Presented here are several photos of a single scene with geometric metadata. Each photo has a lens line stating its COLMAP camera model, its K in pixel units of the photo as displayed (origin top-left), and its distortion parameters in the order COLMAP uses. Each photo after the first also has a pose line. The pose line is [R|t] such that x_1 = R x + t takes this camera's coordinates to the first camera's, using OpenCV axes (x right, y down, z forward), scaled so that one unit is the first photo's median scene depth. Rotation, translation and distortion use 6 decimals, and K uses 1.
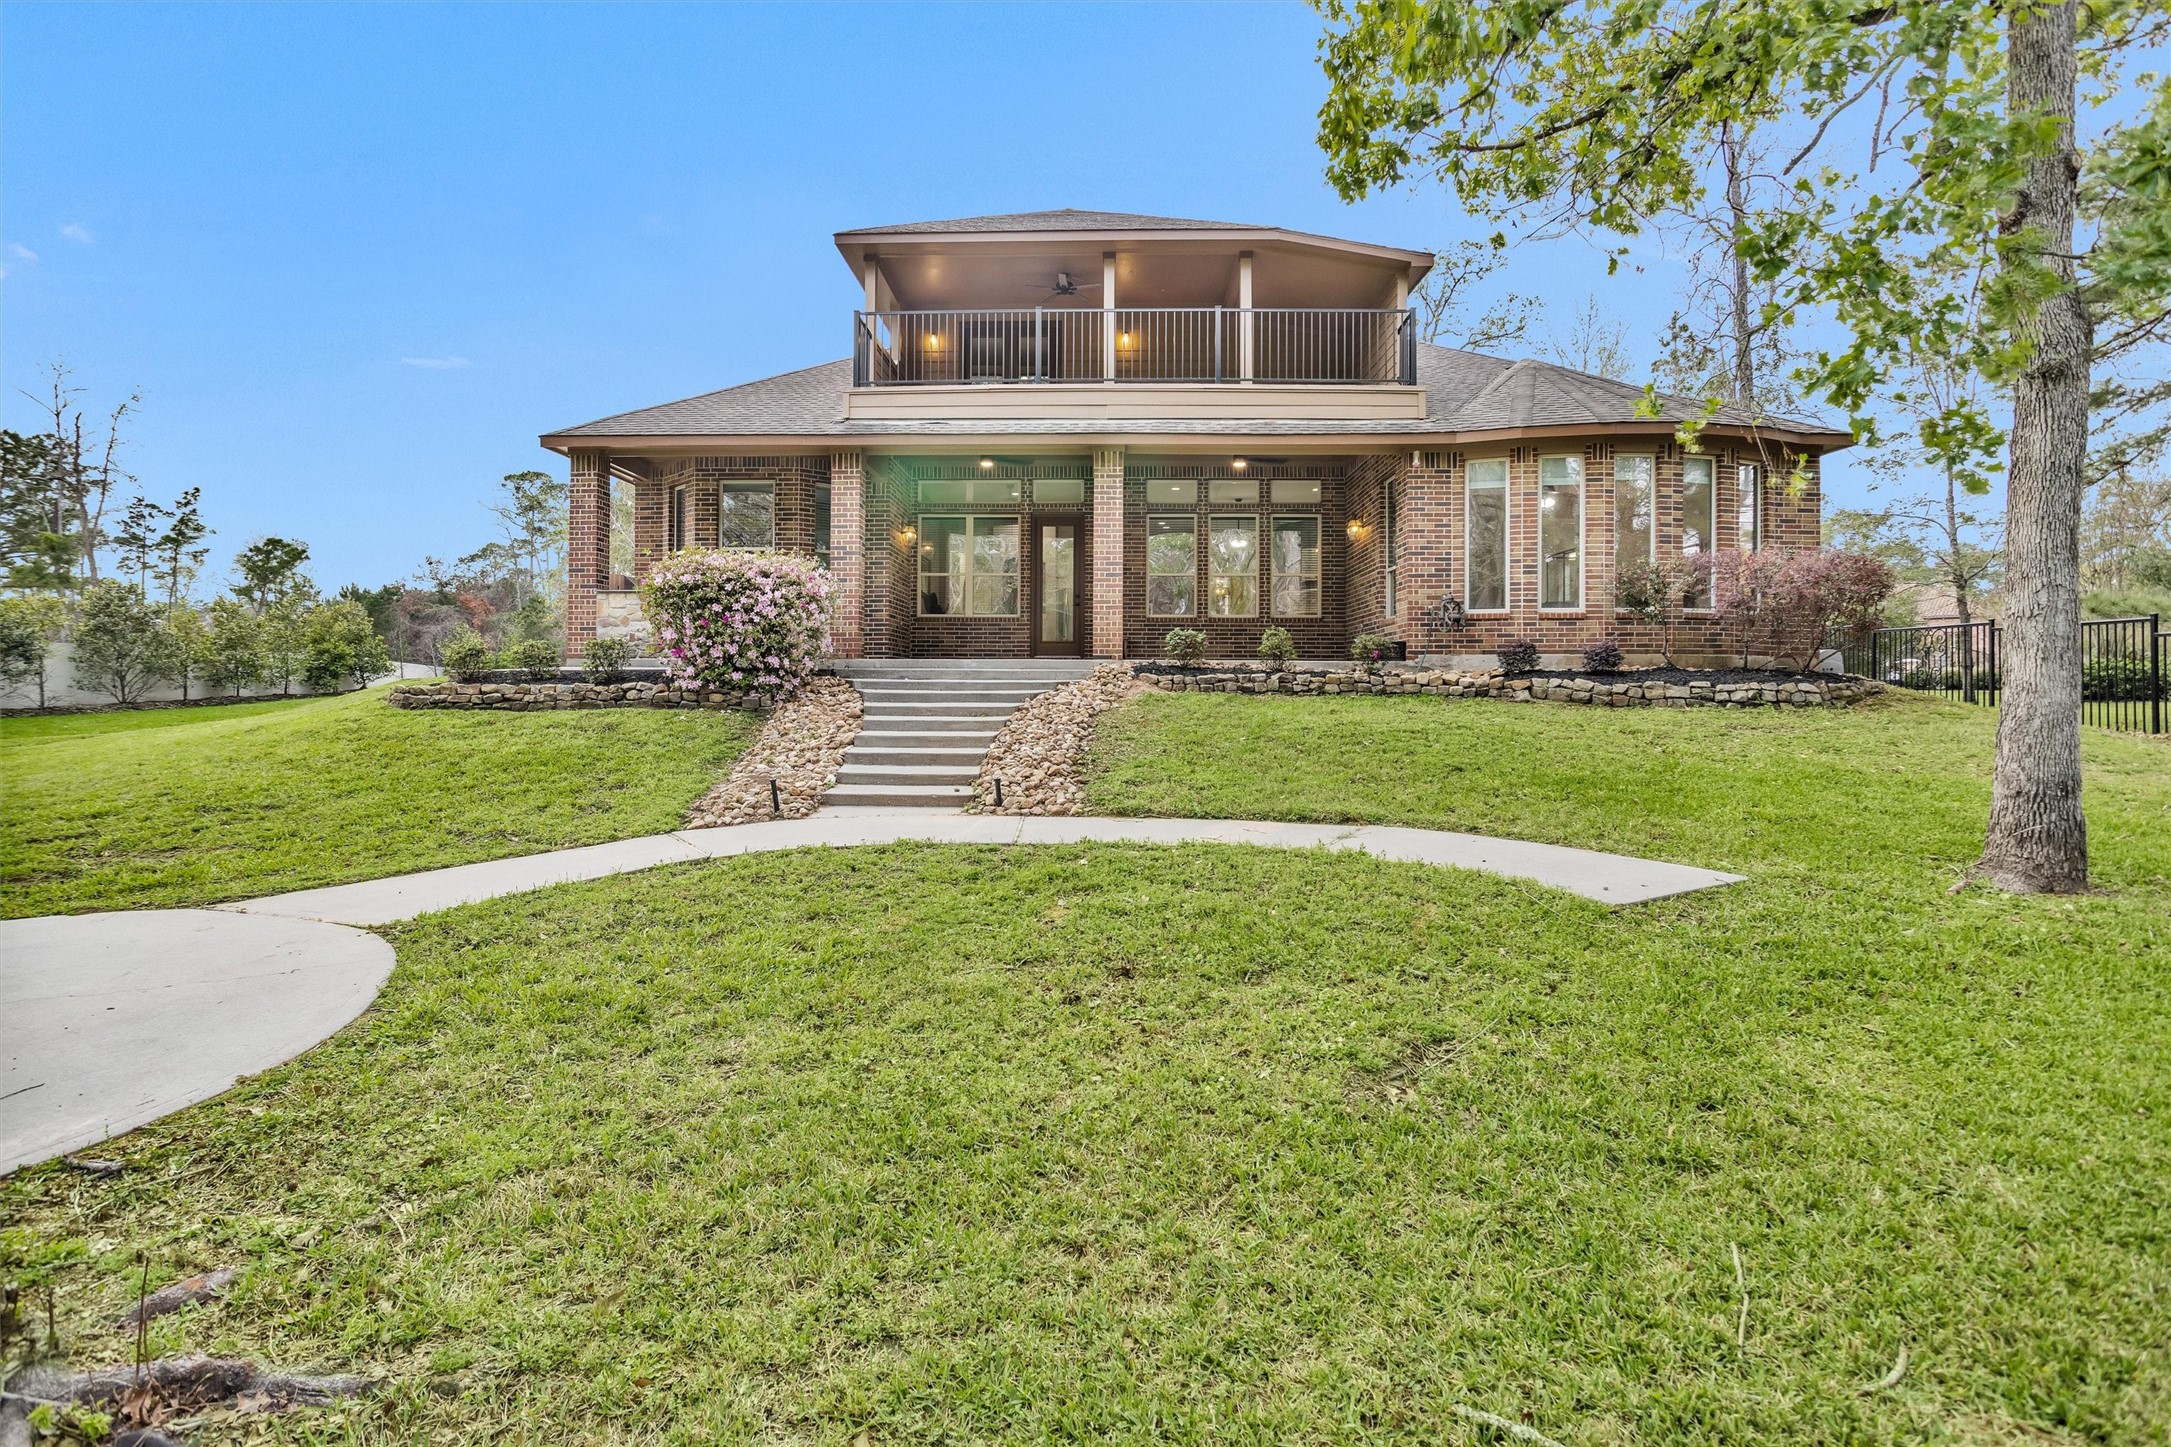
lens RADIAL K [[1141.1, 0, 1082.6], [0, 1141.1, 724.4], [0, 0, 1]] dist [0.002415, 0.000664]
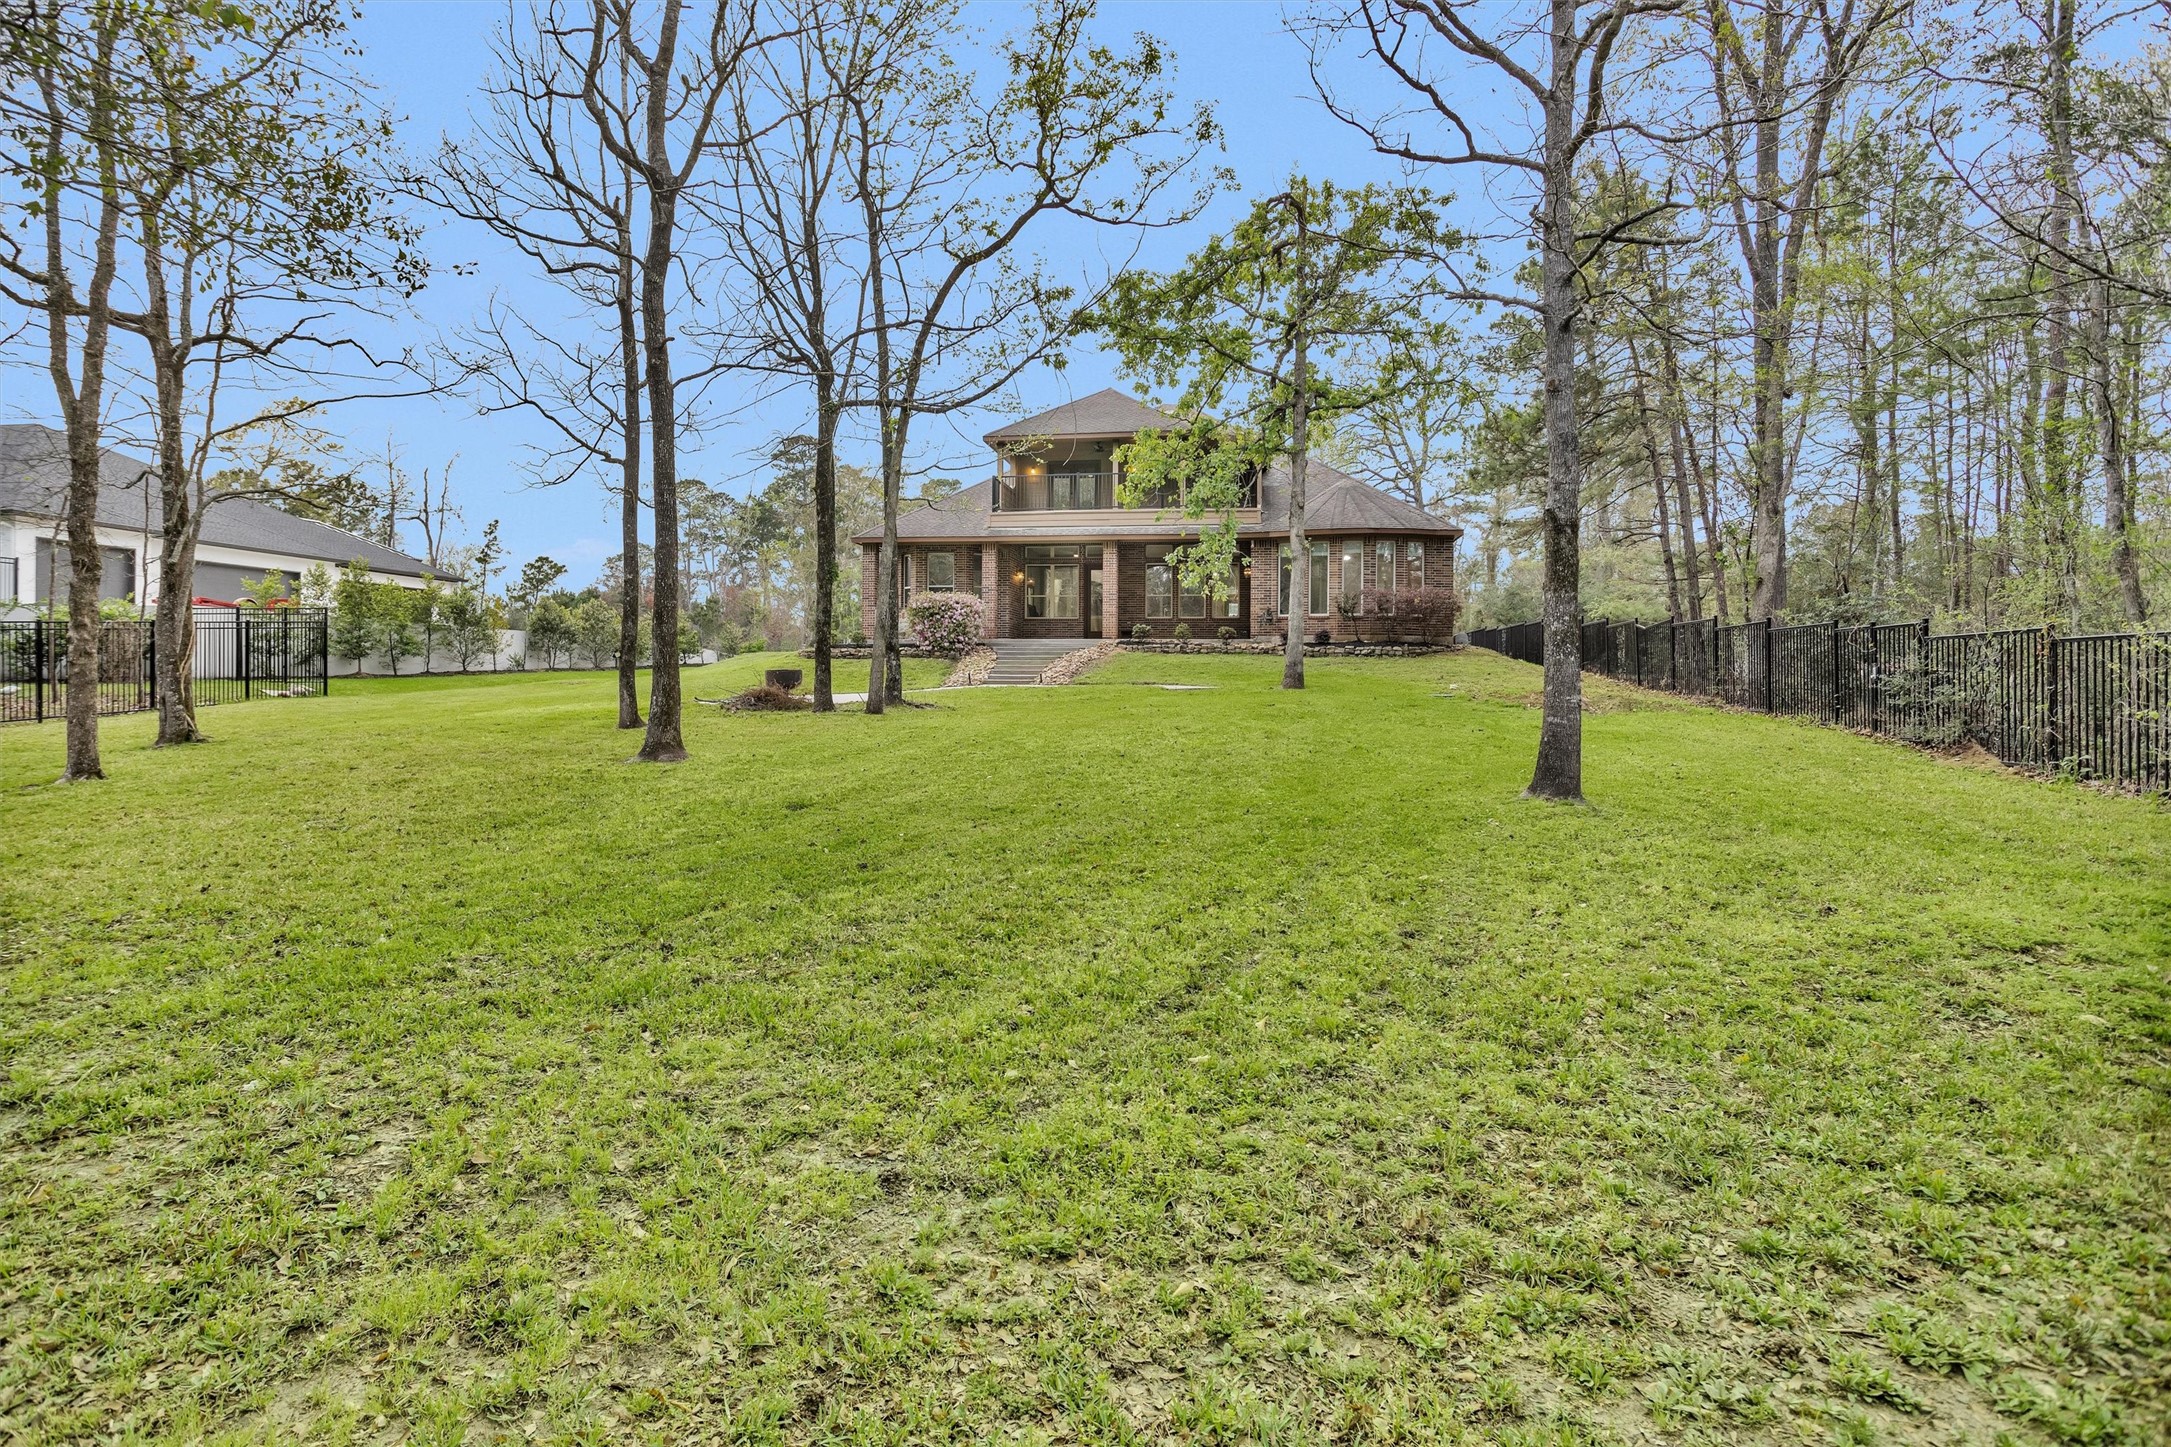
lens RADIAL K [[1141.1, 0, 1086.9], [0, 1141.1, 720.7], [0, 0, 1]] dist [0.002415, 0.000664]
pose [[0.993942, 0.004538, -0.109808, 0.212820], [-0.004488, 0.999990, 0.000701, 0.093812], [0.109810, -0.000204, 0.993953, -1.113698]]
